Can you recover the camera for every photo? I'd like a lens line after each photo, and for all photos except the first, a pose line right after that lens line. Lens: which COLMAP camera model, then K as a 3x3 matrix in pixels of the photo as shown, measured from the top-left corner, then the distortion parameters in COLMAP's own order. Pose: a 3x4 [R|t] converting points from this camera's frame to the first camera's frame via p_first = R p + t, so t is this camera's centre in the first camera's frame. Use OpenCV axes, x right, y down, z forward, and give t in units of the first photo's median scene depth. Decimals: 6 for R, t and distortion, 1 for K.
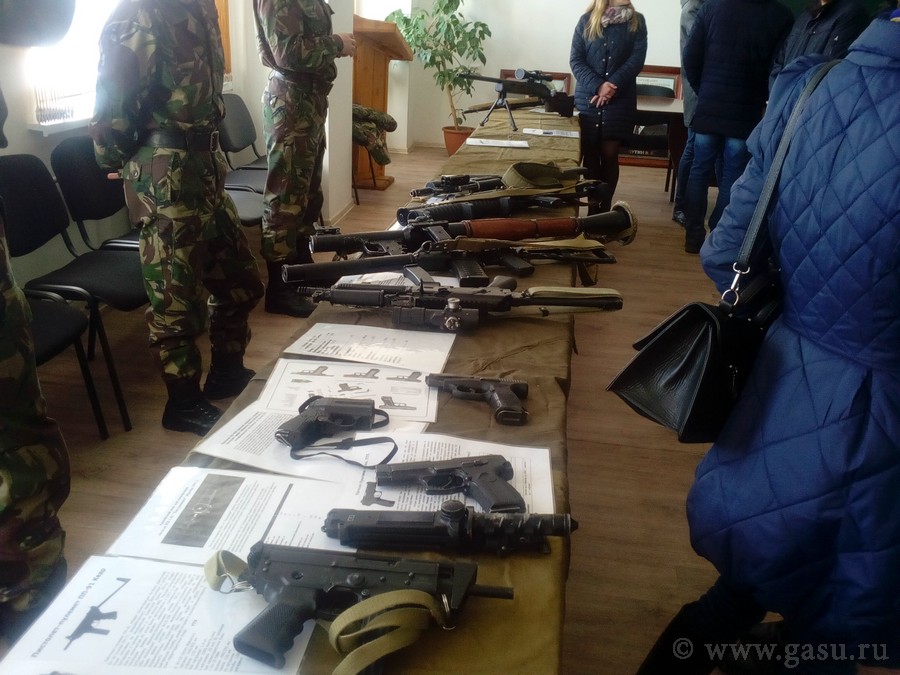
lens RADIAL K [[864.4, 0, 450.0], [0, 864.4, 337.5], [0, 0, 1]] dist [-0.124968, 0.185317]
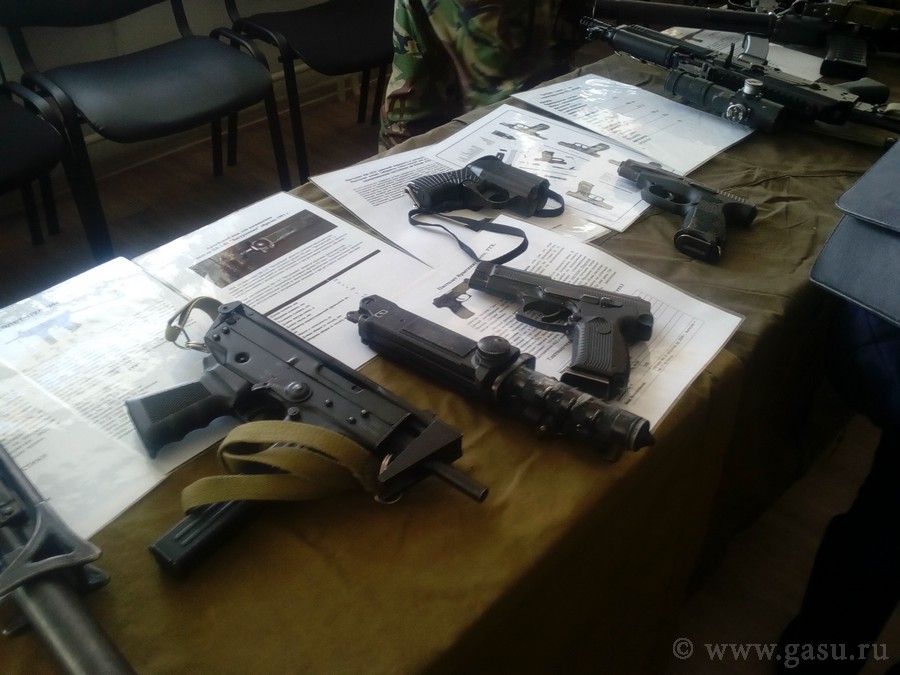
lens RADIAL K [[891.2, 0, 448.4], [0, 891.2, 314.8], [0, 0, 1]] dist [-0.114796, 0.176489]
pose [[0.825902, 0.330238, -0.456978, 0.237889], [-0.213423, 0.933315, 0.288744, -0.022097], [0.521859, -0.140945, 0.841307, 0.306494]]
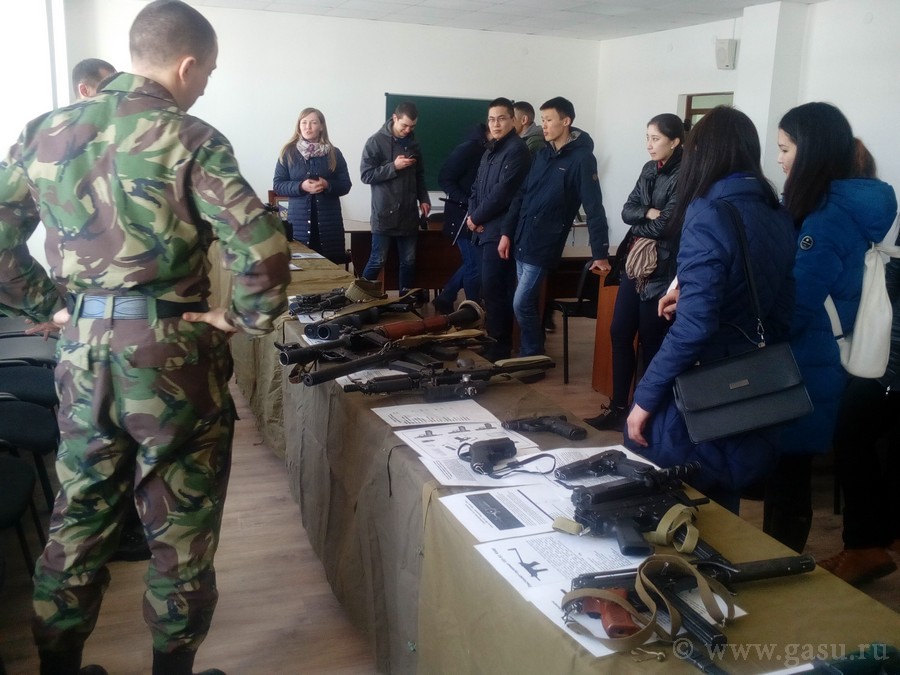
lens RADIAL K [[891.2, 0, 448.4], [0, 891.2, 314.8], [0, 0, 1]] dist [-0.114796, 0.176489]
pose [[0.867949, -0.103740, 0.485697, -0.920435], [0.179172, 0.977490, -0.111403, 0.020378], [-0.463207, 0.183716, 0.866999, -0.313984]]
